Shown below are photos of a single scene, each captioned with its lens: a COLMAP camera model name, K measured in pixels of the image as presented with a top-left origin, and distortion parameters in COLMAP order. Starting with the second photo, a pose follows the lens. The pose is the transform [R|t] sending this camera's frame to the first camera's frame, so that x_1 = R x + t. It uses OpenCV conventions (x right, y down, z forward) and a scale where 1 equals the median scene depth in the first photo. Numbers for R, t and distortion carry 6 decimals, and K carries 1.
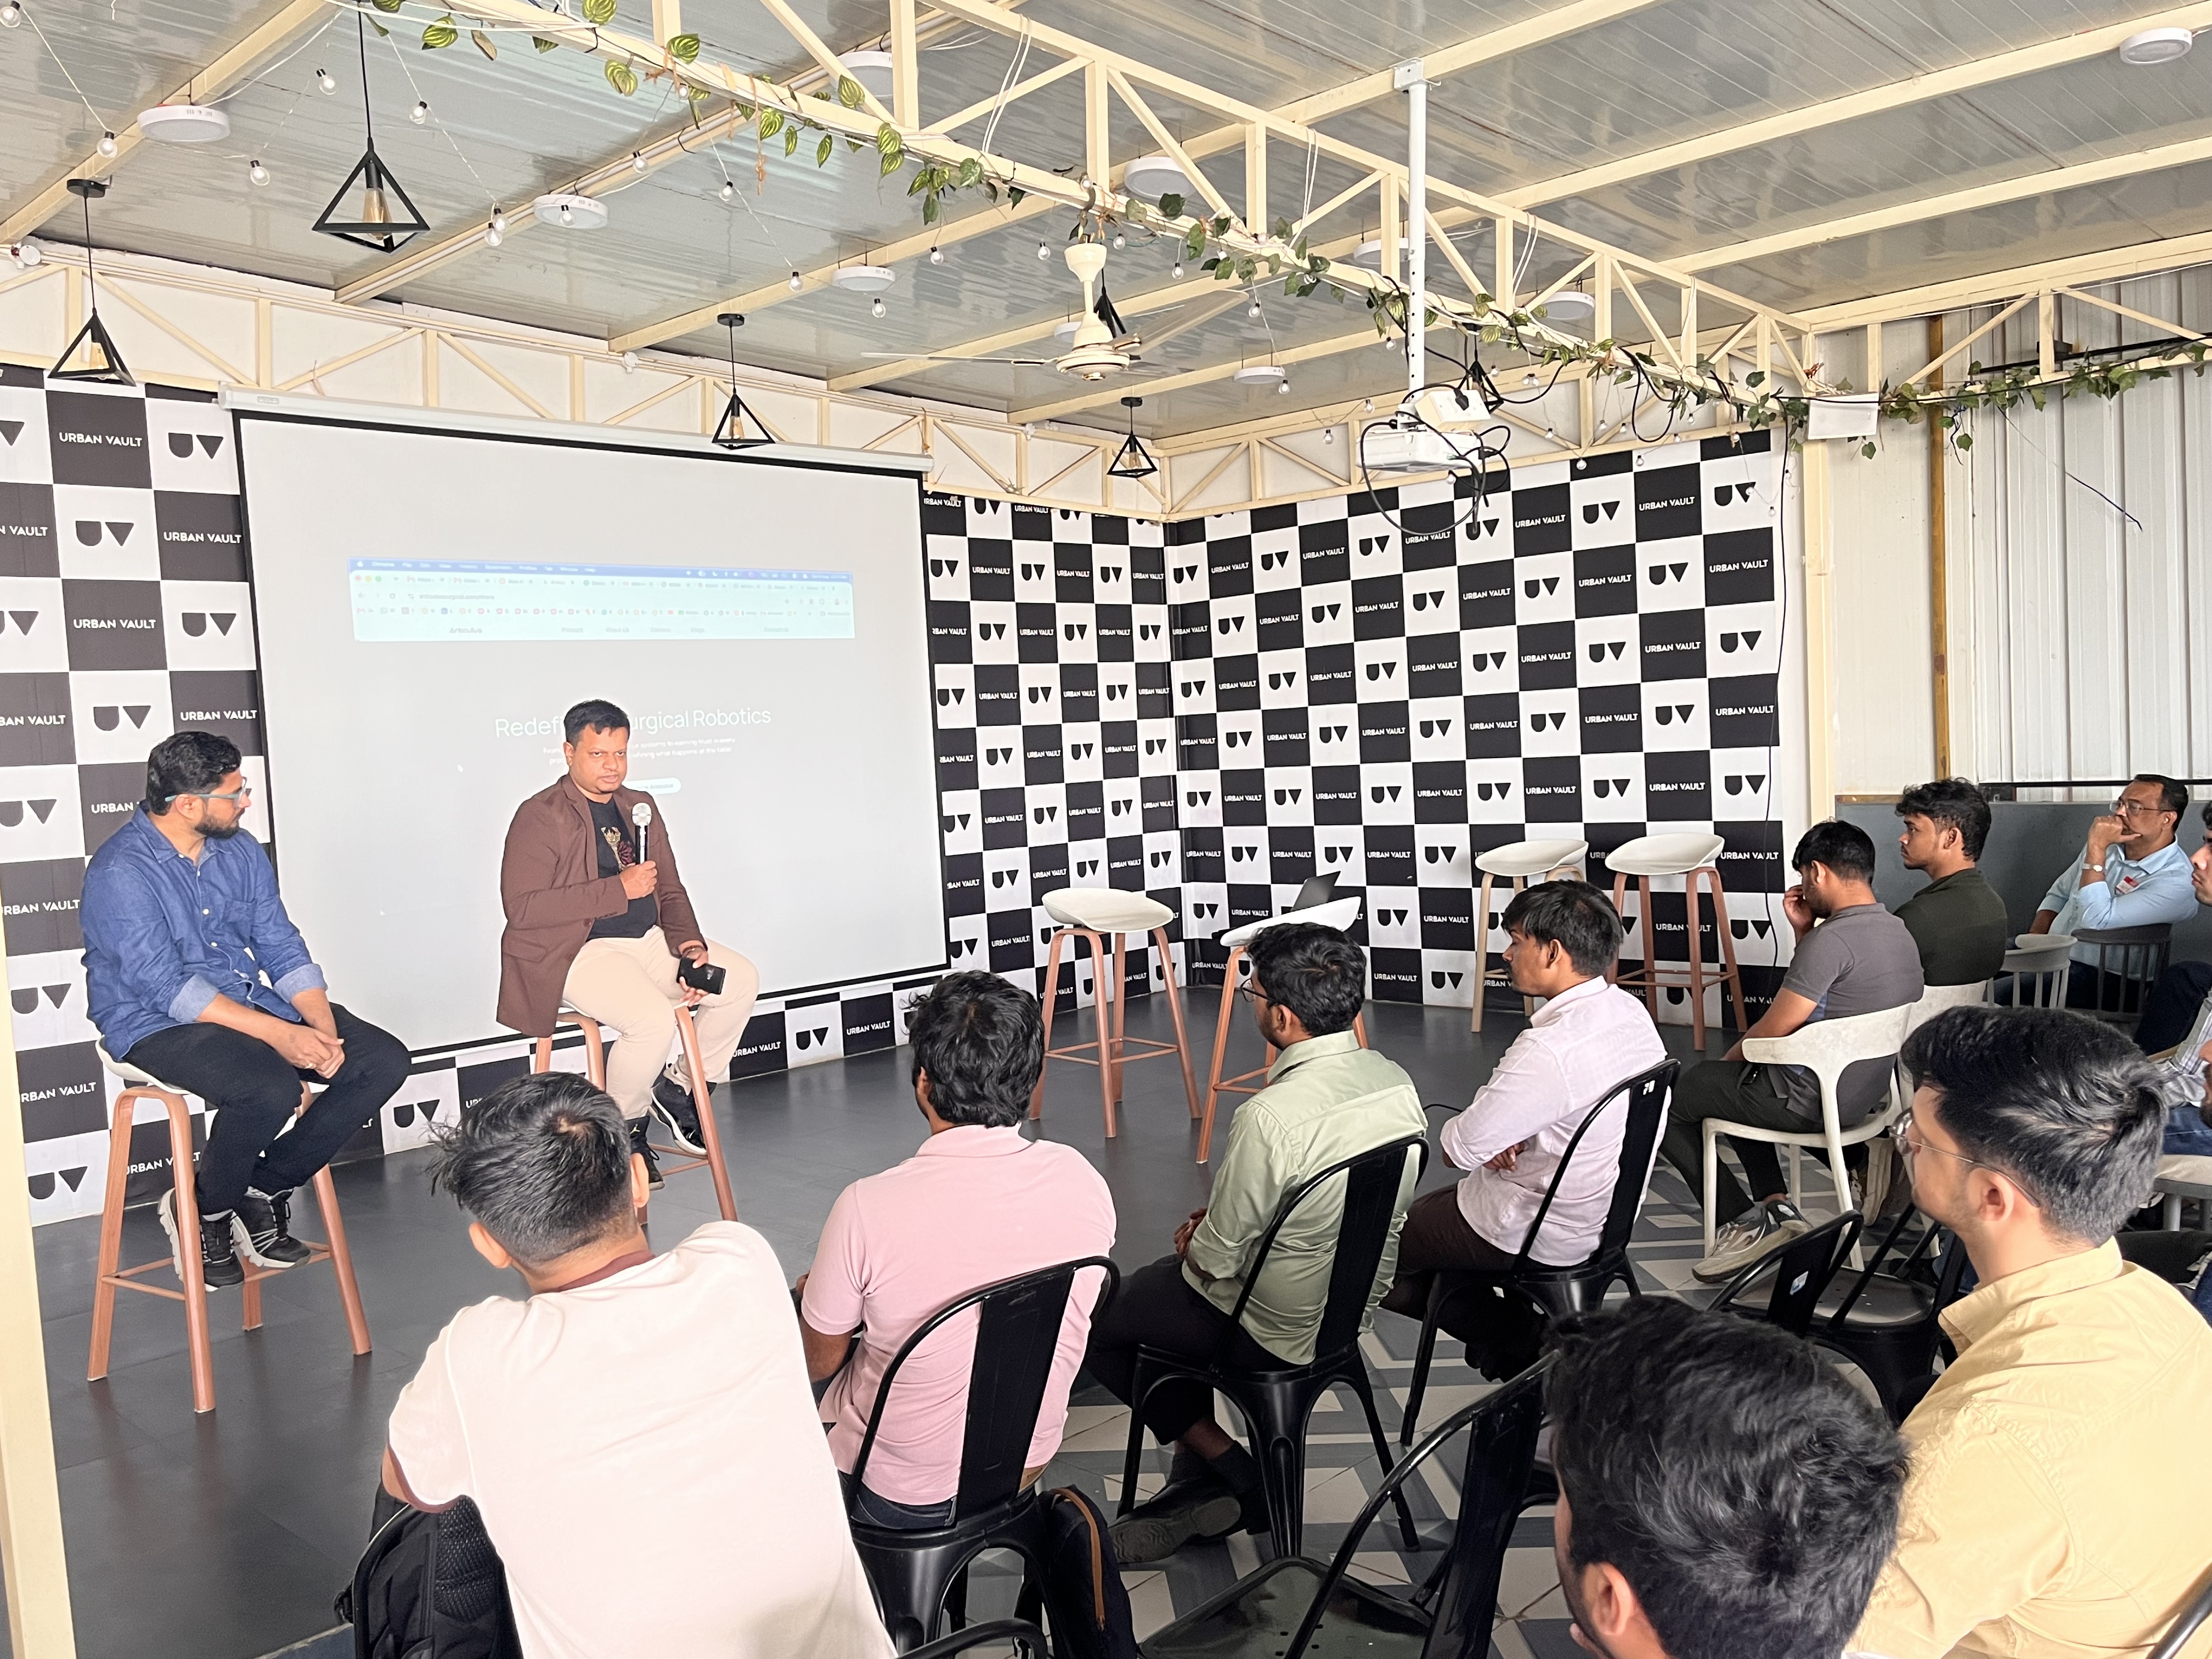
lens RADIAL K [[1826.7, 0, 1093.1], [0, 1826.7, 843.7], [0, 0, 1]] dist [0.070527, -0.078087]
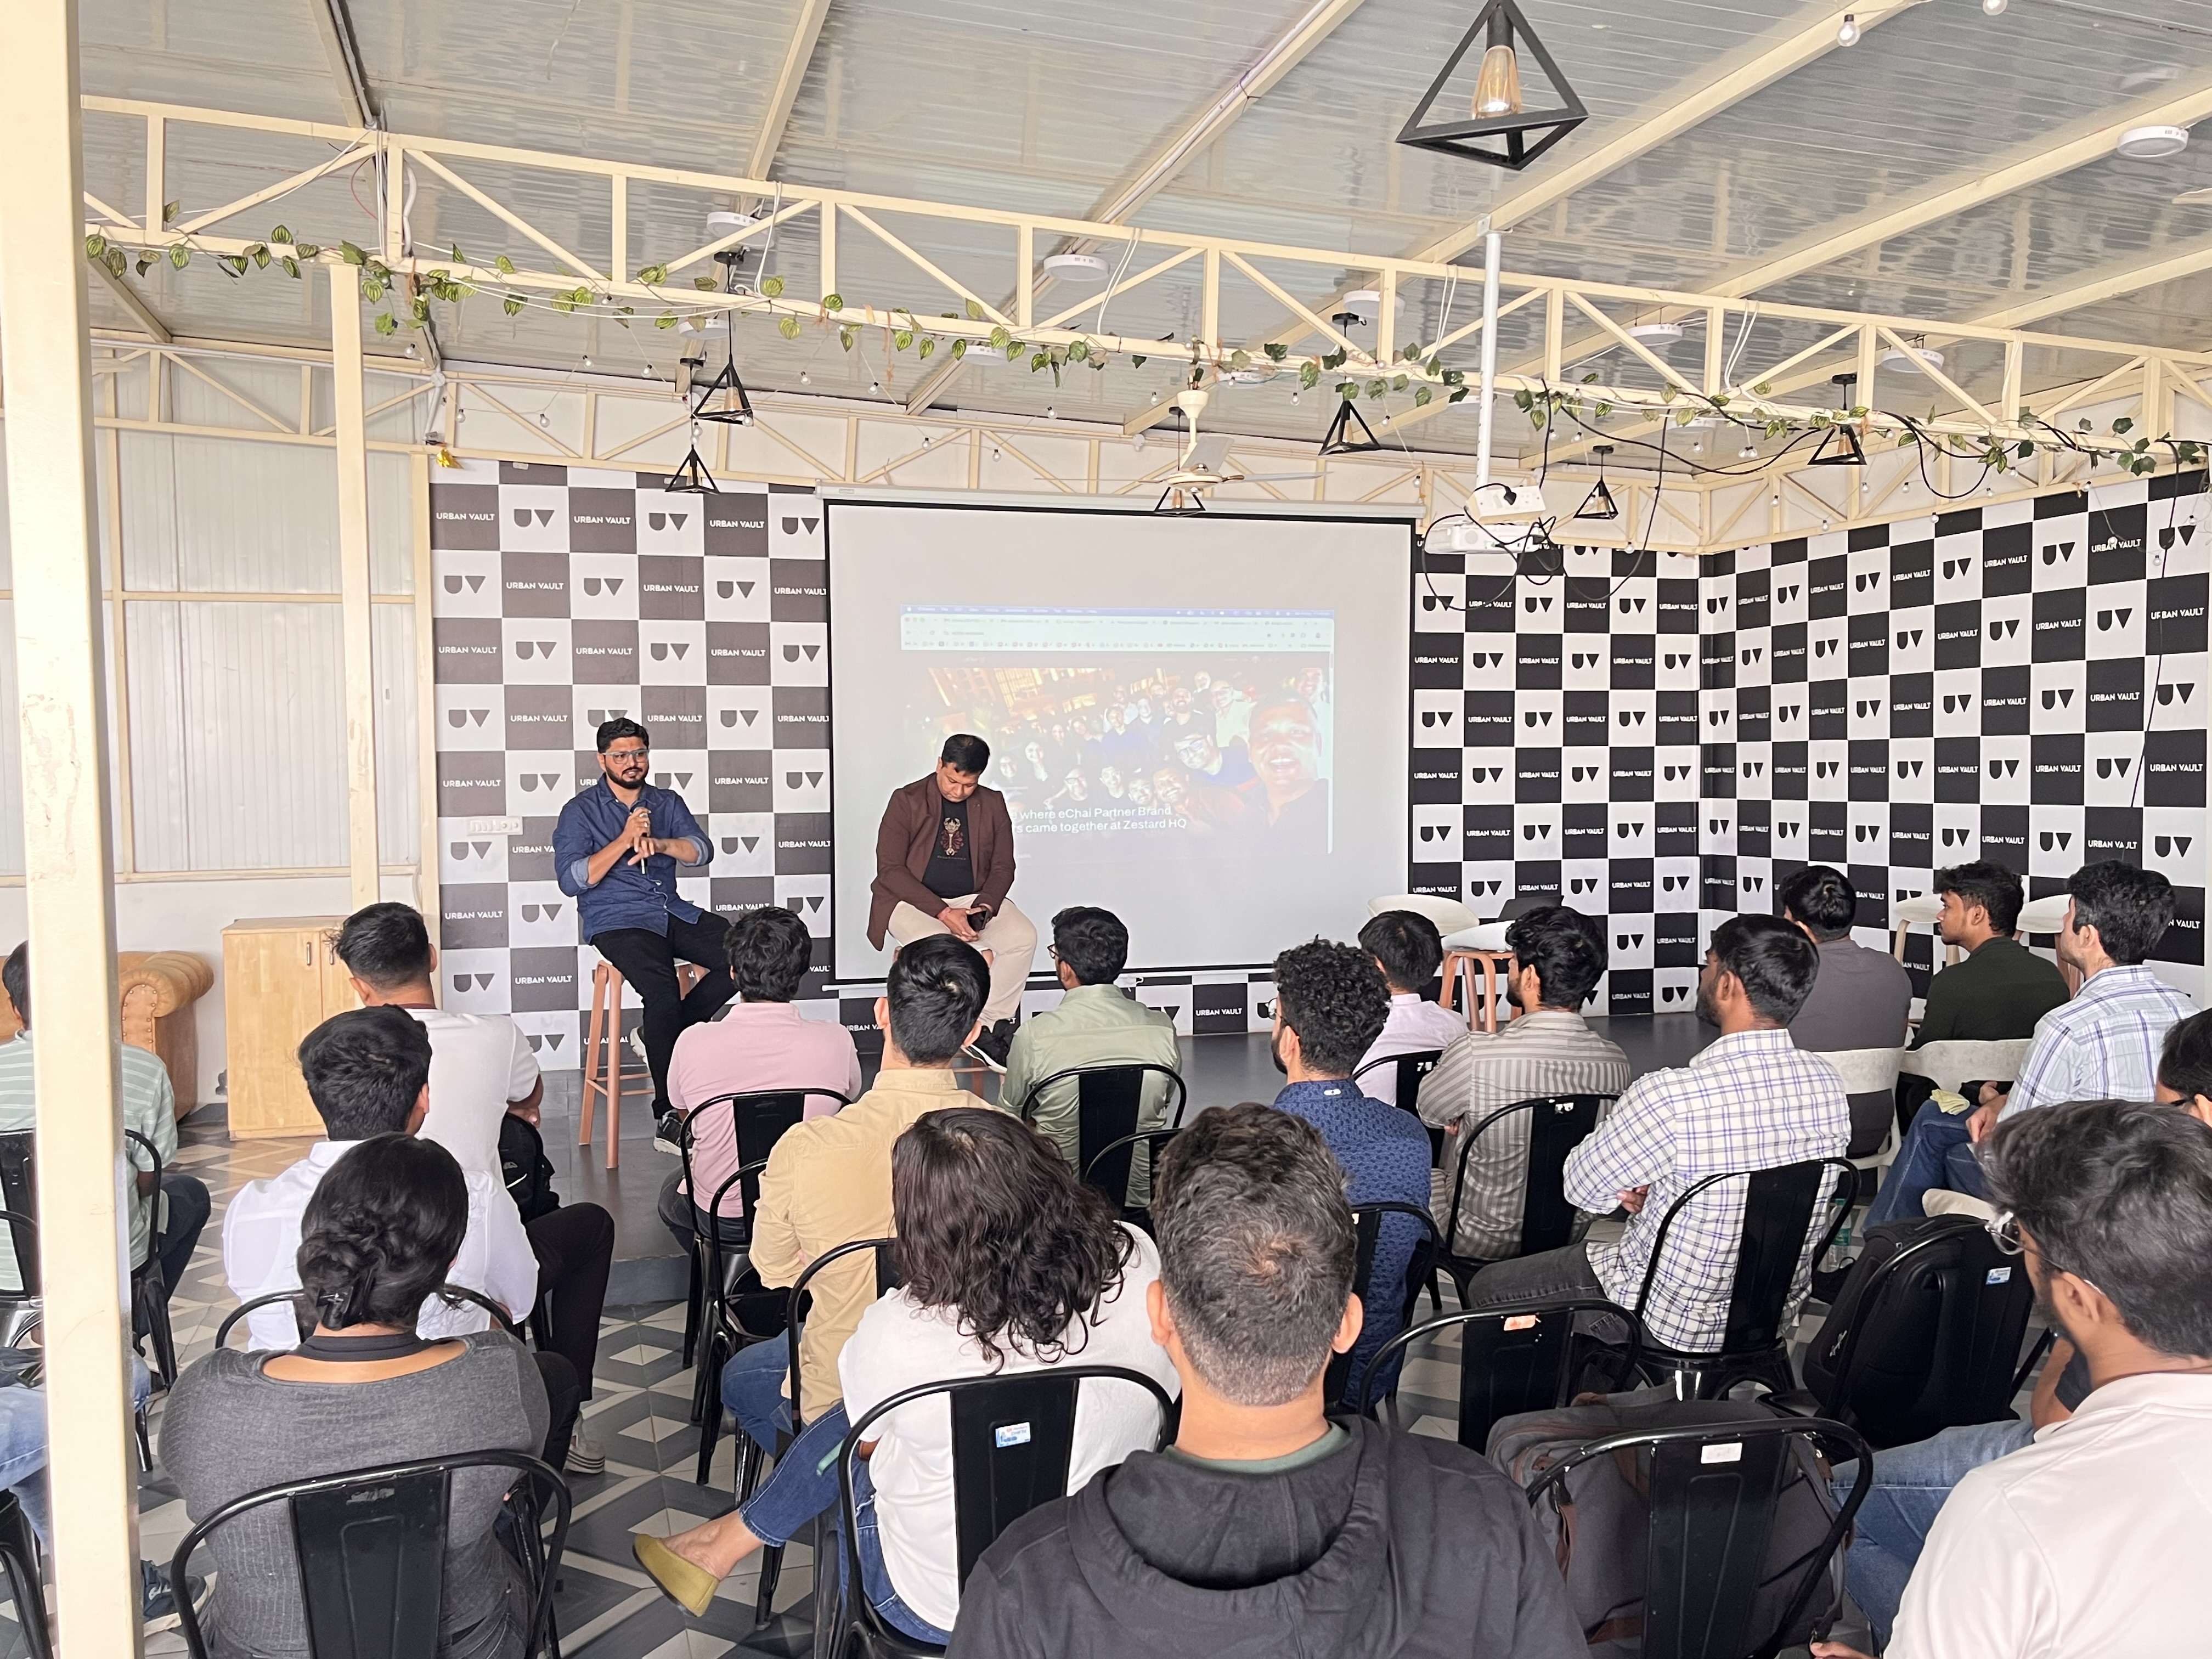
lens RADIAL K [[1925.7, 0, 1109.6], [0, 1925.7, 839.9], [0, 0, 1]] dist [0.070917, -0.088404]
pose [[0.870746, 0.067398, -0.487093, 0.359406], [-0.068653, 0.997523, 0.015299, -0.013324], [0.486918, 0.020119, 0.873216, -0.125664]]
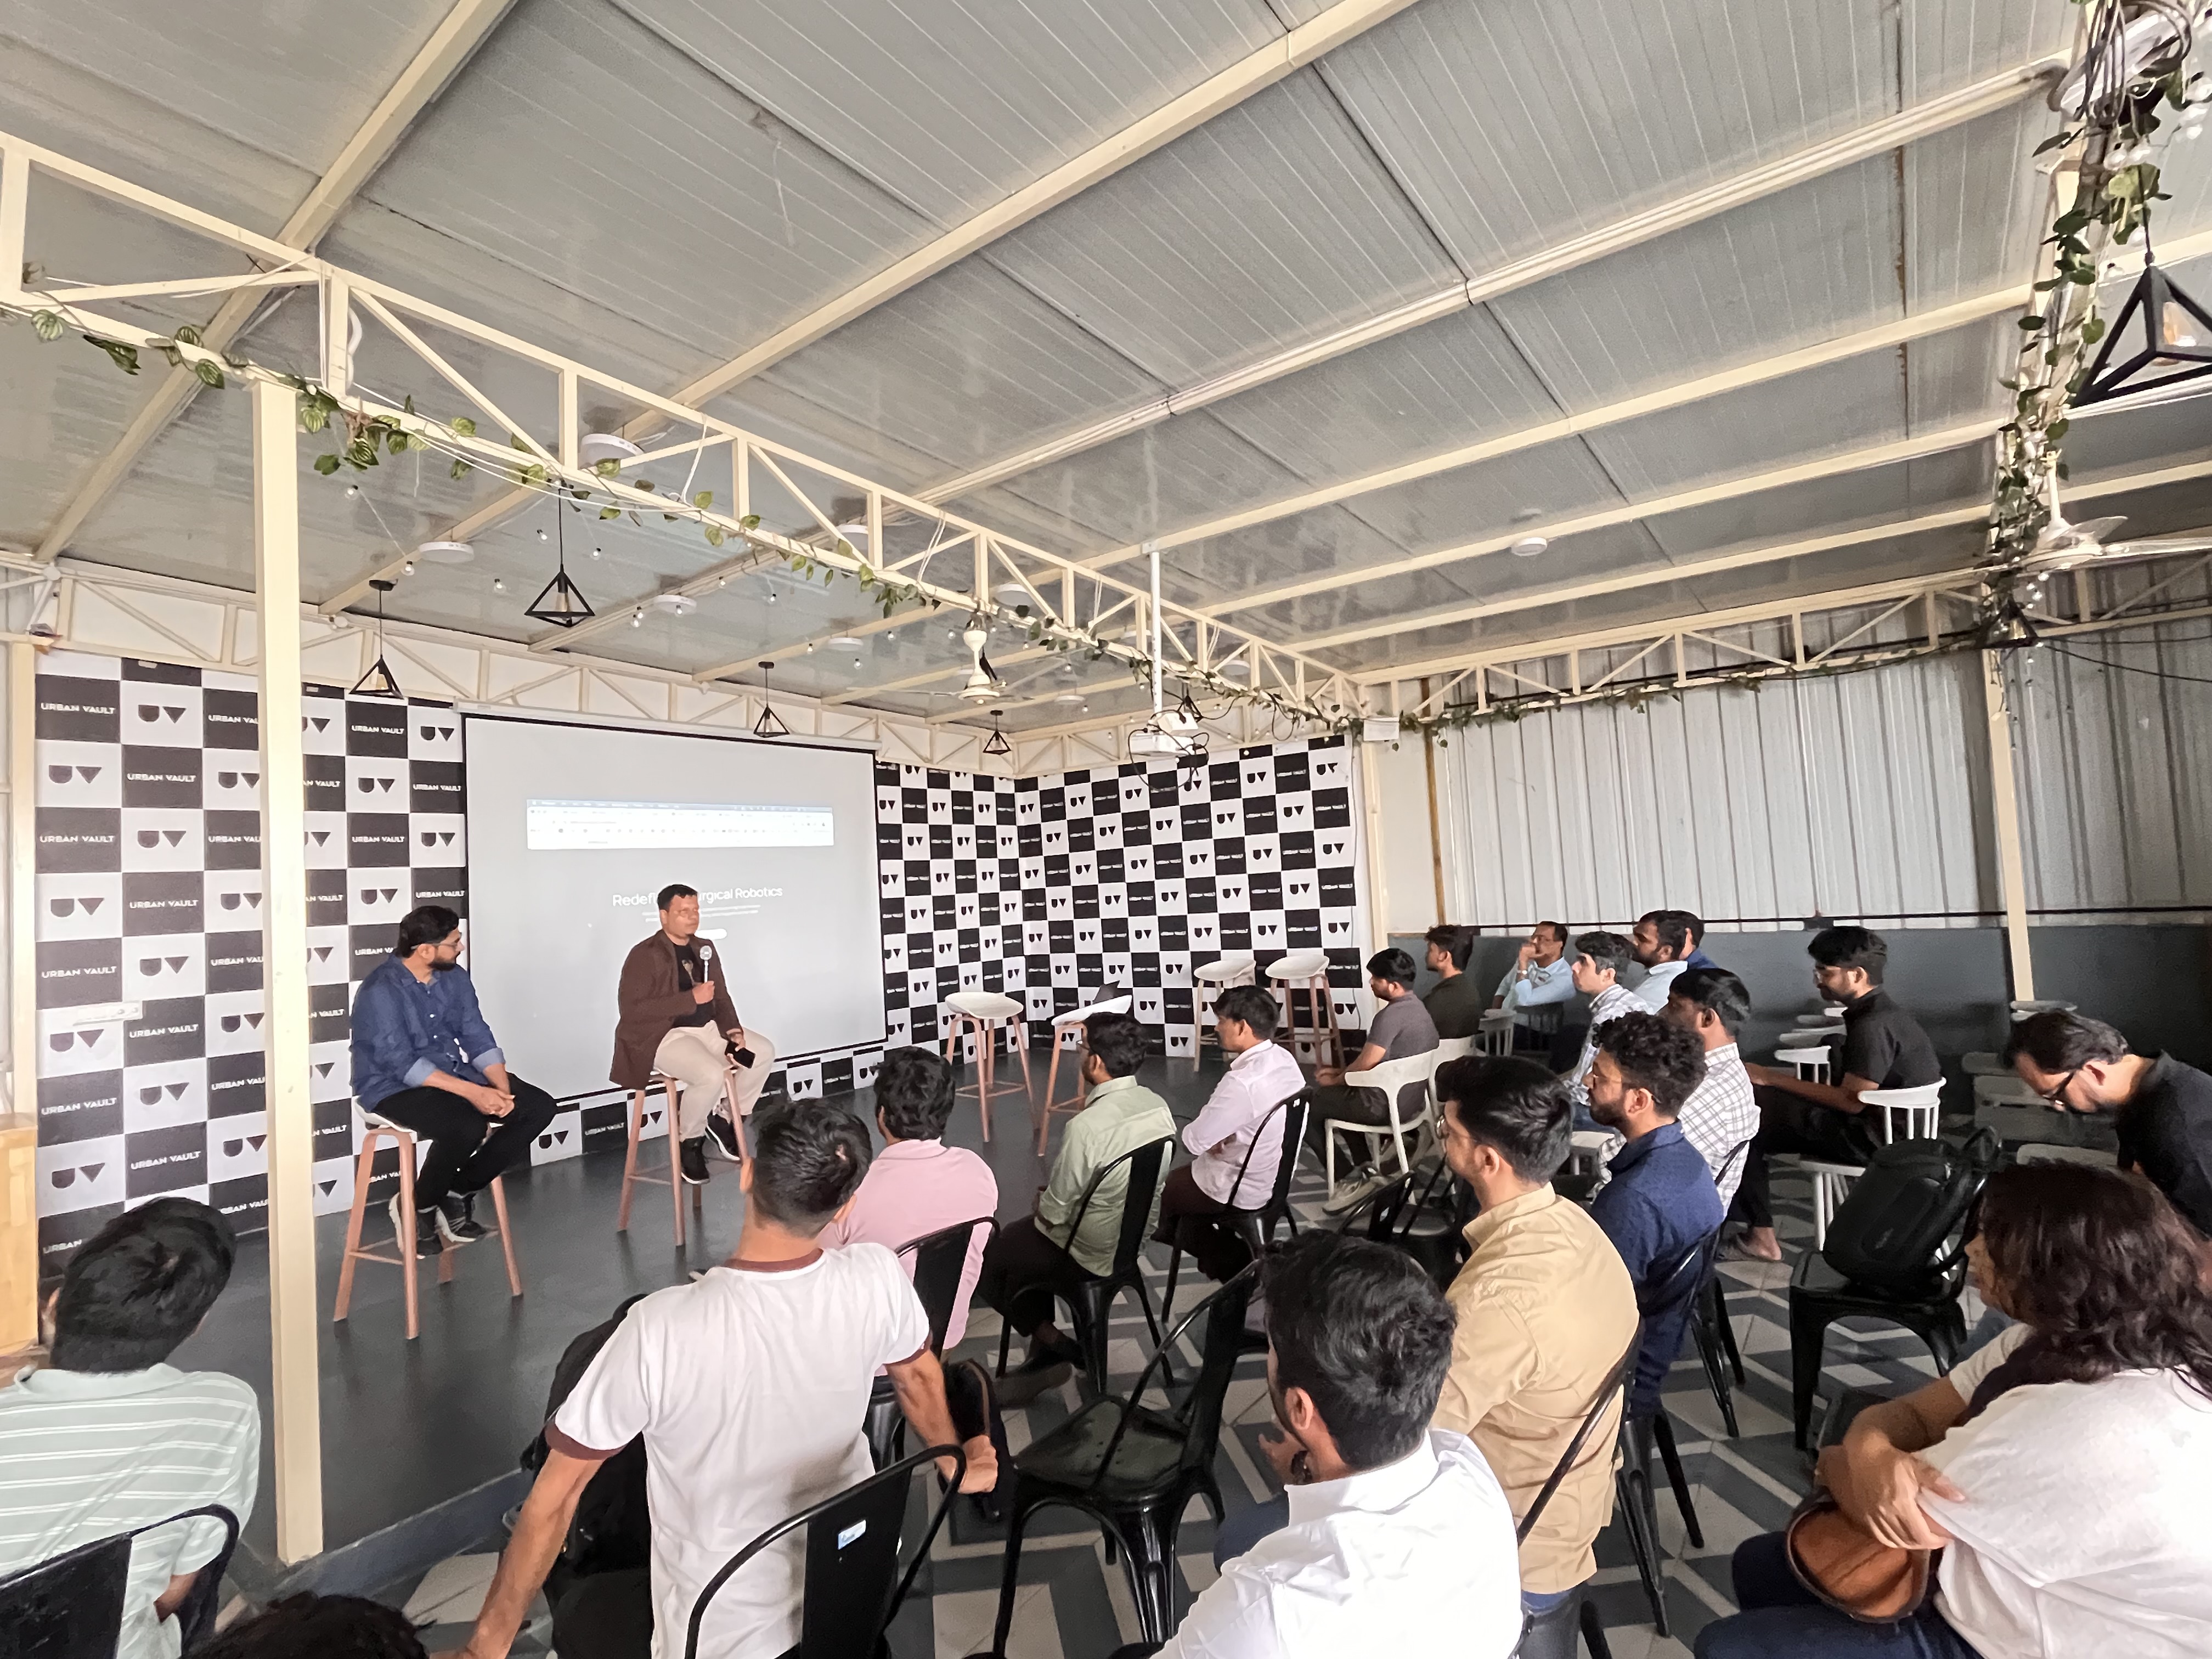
lens RADIAL K [[1062.6, 0, 1097.8], [0, 1062.6, 831.5], [0, 0, 1]] dist [0.000217, -0.004320]
pose [[0.992753, 0.002188, 0.120155, -0.005143], [0.012441, 0.992591, -0.120868, -0.002587], [-0.119529, 0.121487, 0.985370, -0.006550]]
